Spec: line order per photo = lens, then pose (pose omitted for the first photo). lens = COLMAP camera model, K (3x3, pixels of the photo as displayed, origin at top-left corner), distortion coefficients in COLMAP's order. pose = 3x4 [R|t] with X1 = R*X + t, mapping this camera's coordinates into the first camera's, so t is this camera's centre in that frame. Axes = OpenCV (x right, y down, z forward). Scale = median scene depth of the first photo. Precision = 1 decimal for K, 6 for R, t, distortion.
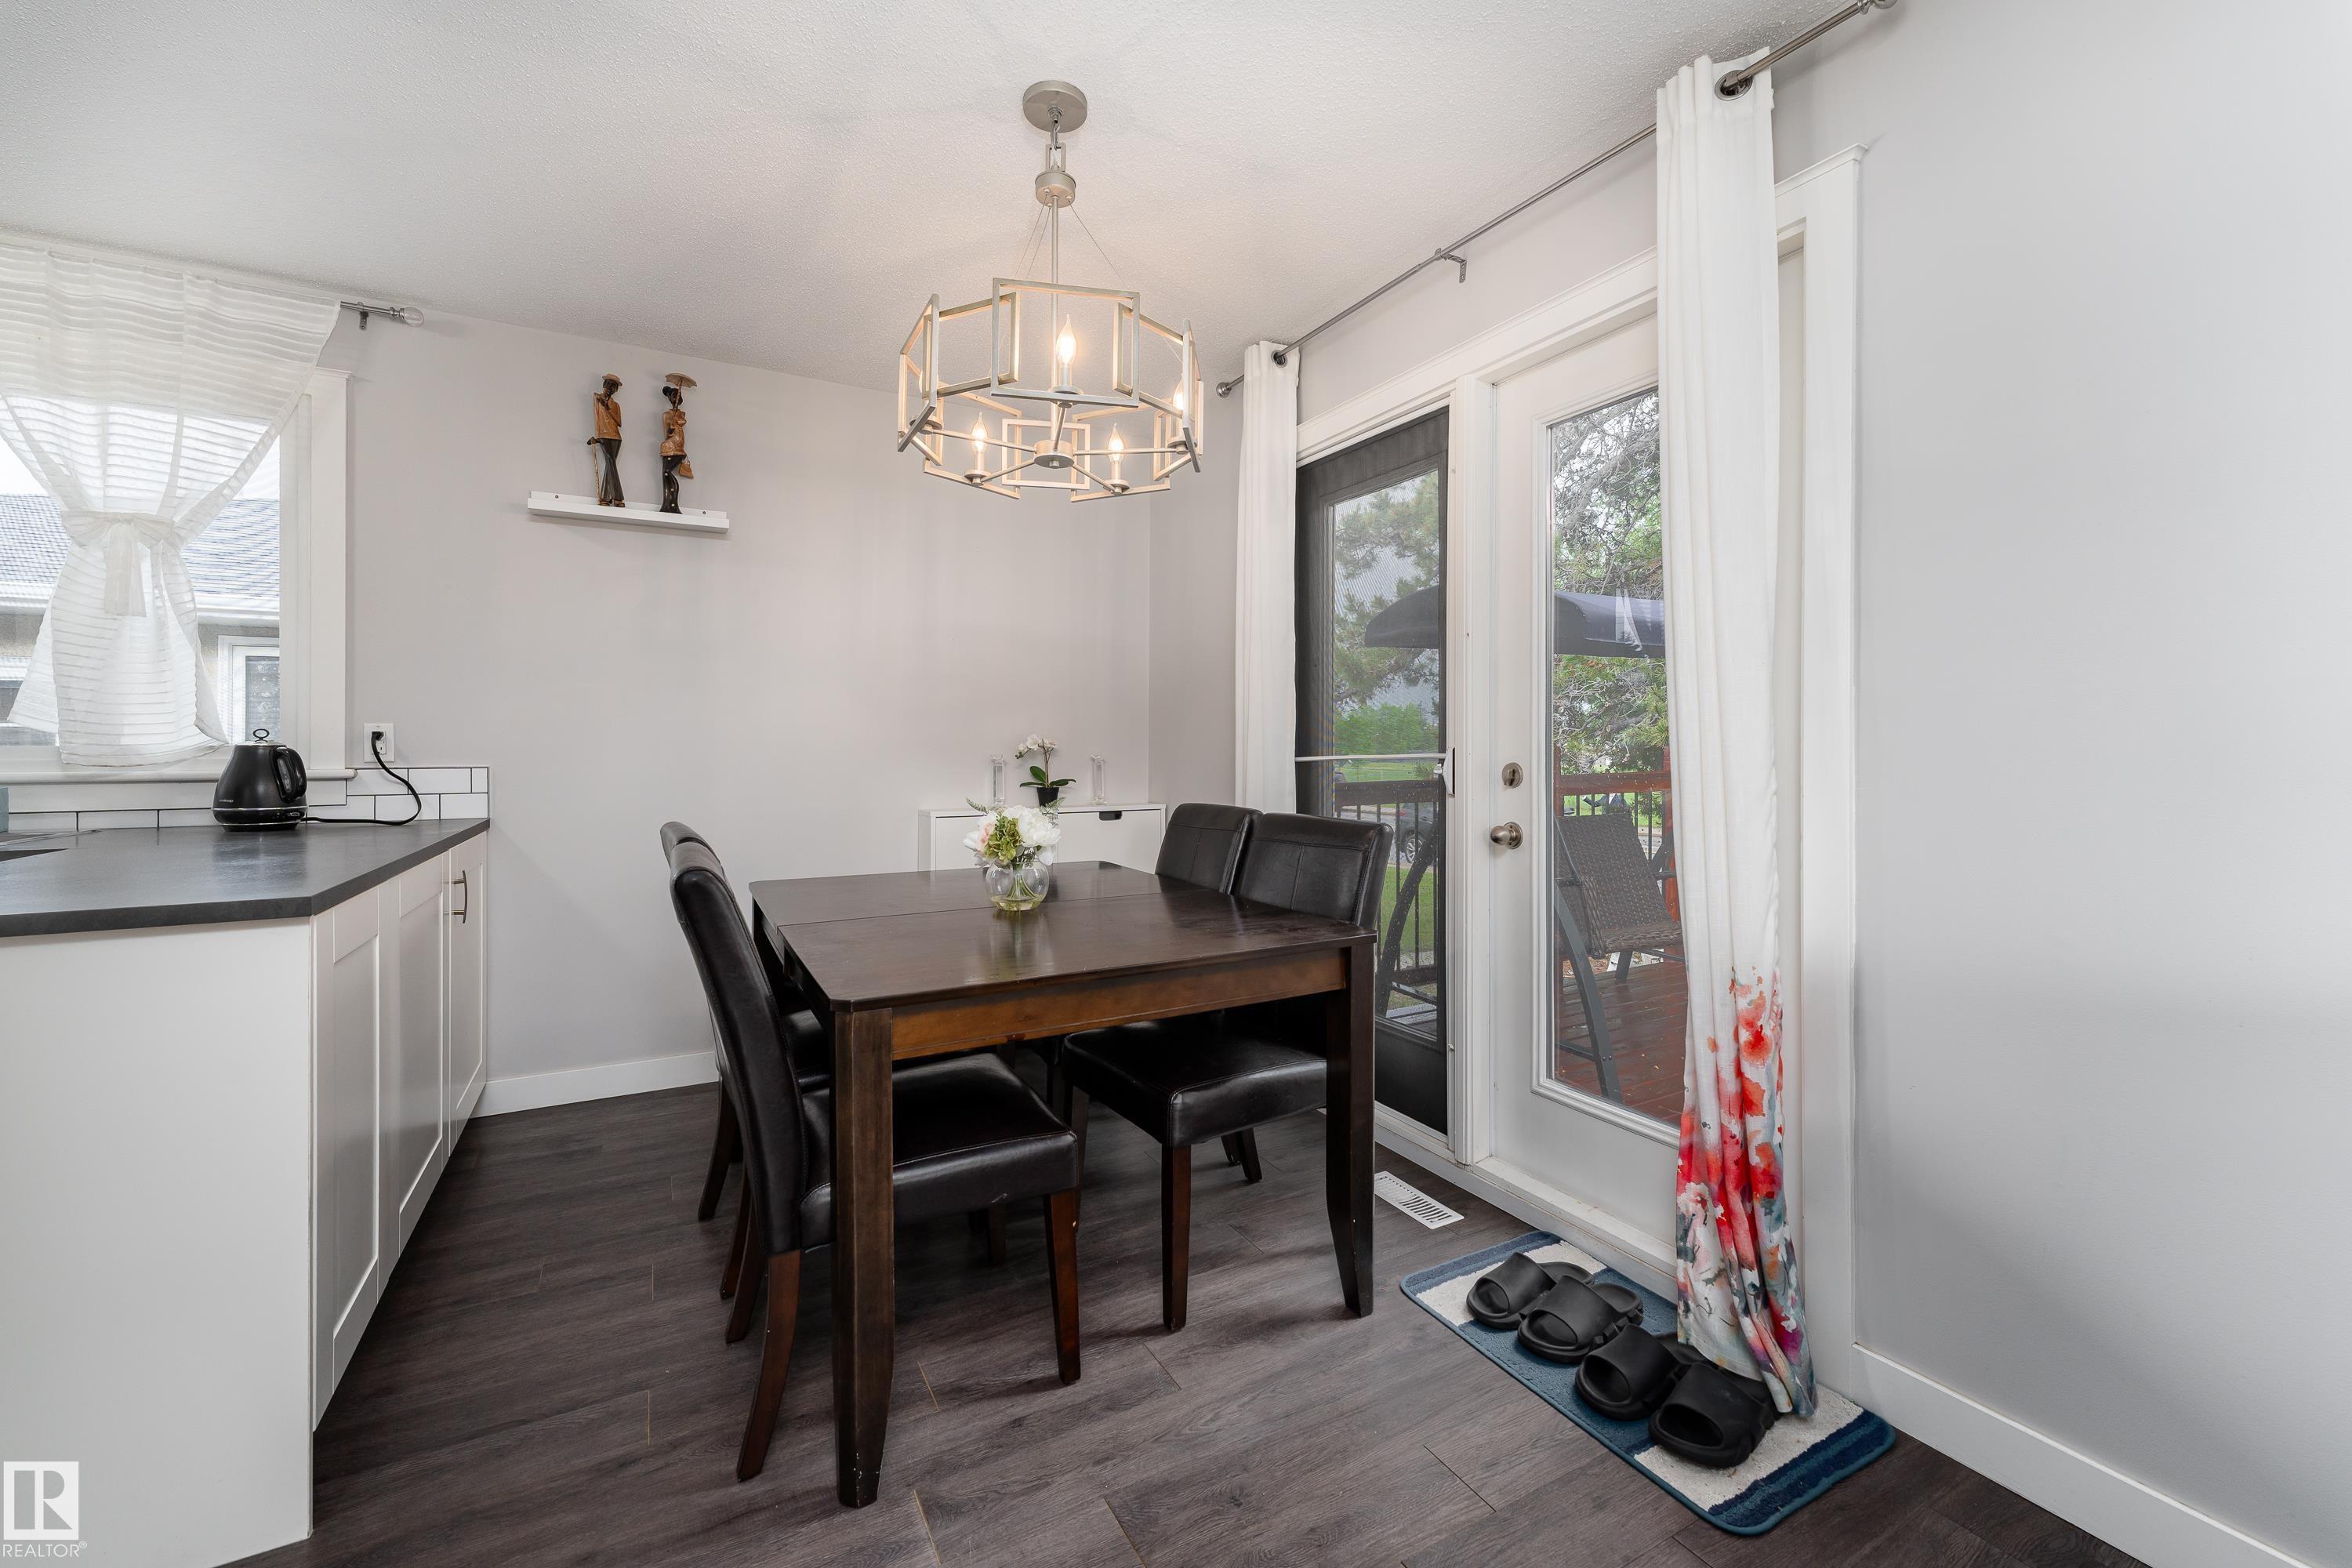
lens RADIAL K [[960.9, 0, 1164.3], [0, 960.9, 752.5], [0, 0, 1]] dist [0.000693, -0.000233]
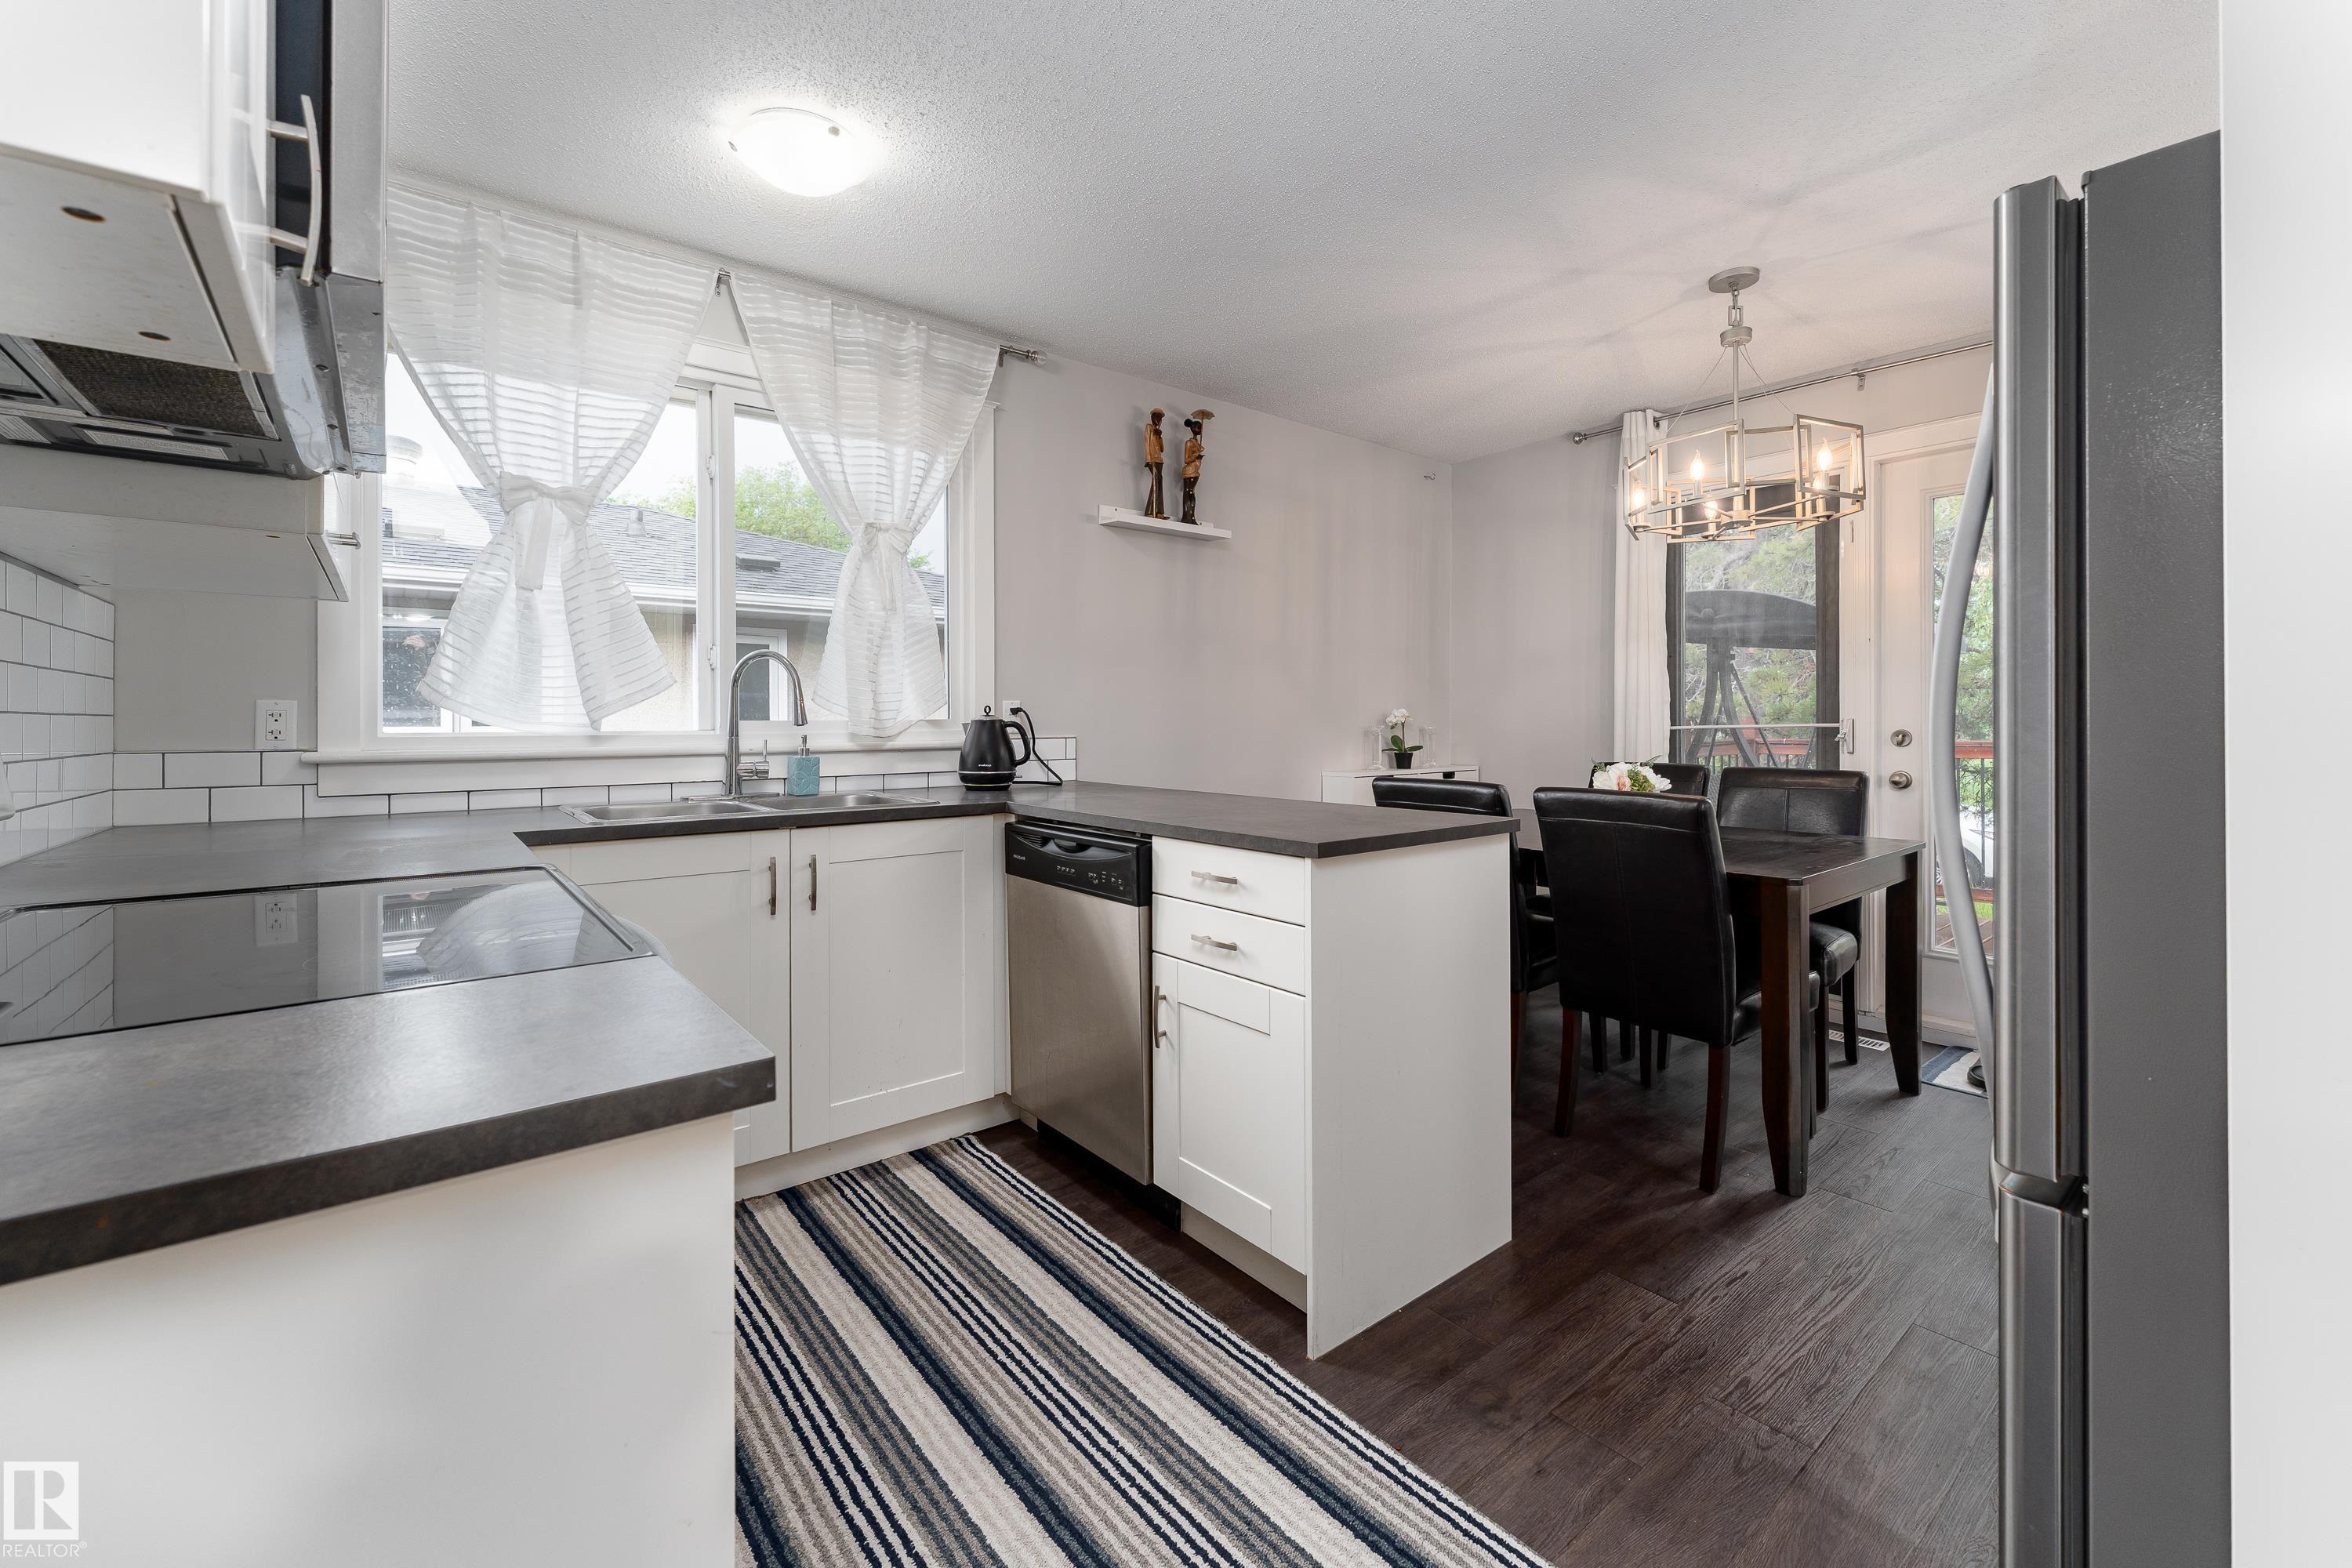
lens RADIAL K [[960.9, 0, 1166.8], [0, 960.9, 724.7], [0, 0, 1]] dist [0.000693, -0.000233]
pose [[0.985127, -0.003950, 0.171782, -0.842530], [0.003862, 0.999992, 0.000849, -0.000680], [-0.171784, -0.000173, 0.985135, -0.198830]]
